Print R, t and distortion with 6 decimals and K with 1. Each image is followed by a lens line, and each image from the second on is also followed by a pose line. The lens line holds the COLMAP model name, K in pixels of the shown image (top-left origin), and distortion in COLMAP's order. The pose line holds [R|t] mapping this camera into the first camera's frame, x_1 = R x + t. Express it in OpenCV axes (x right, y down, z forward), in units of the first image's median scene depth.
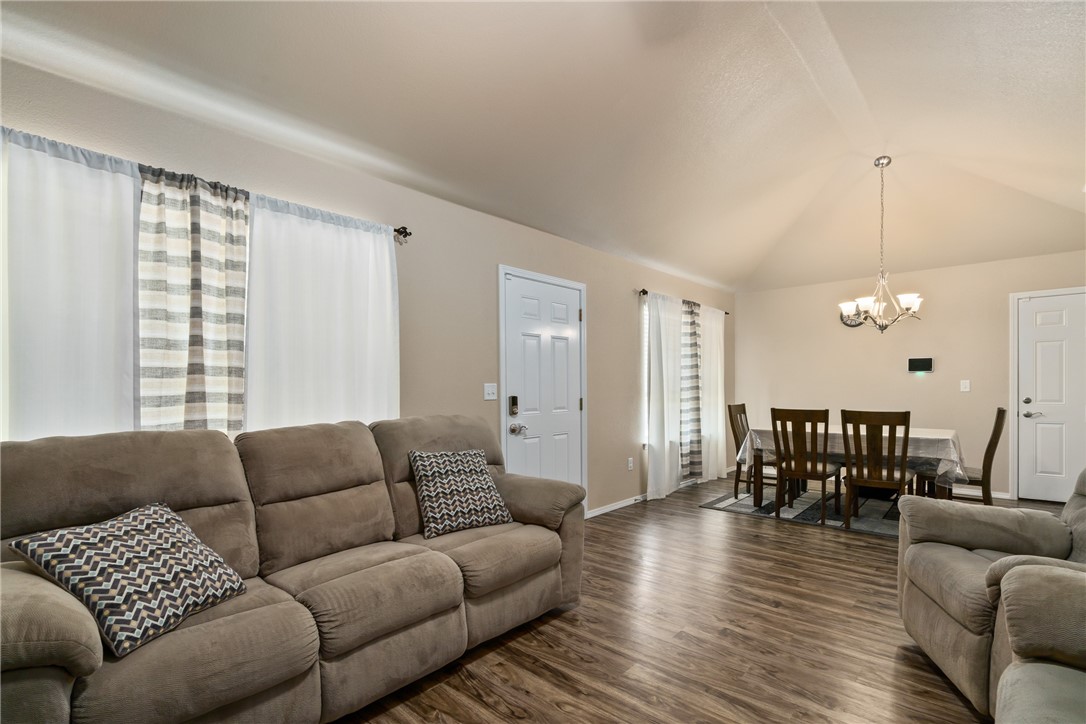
lens RADIAL K [[512.4, 0, 542.9], [0, 512.4, 380.8], [0, 0, 1]] dist [0.000312, 0.000157]
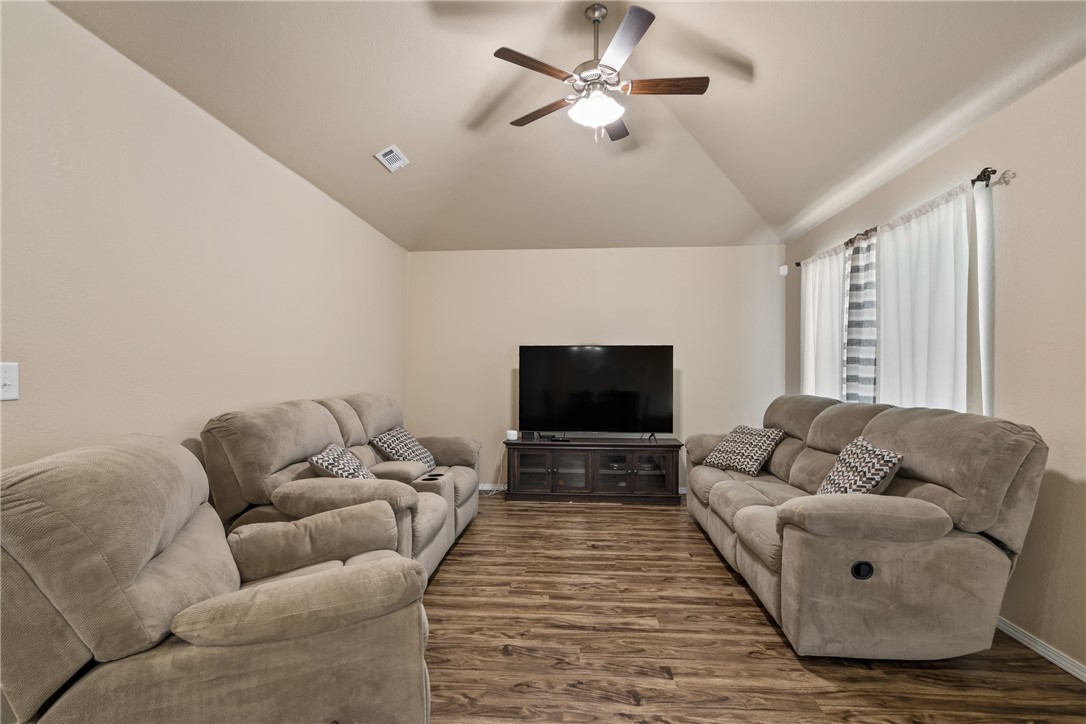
lens RADIAL K [[512.4, 0, 542.9], [0, 512.4, 380.8], [0, 0, 1]] dist [0.000312, 0.000157]
pose [[-0.793826, 0.016120, -0.607931, 1.055689], [0.006549, 0.999817, 0.017959, 0.002113], [0.608110, 0.010275, -0.793787, 1.740057]]
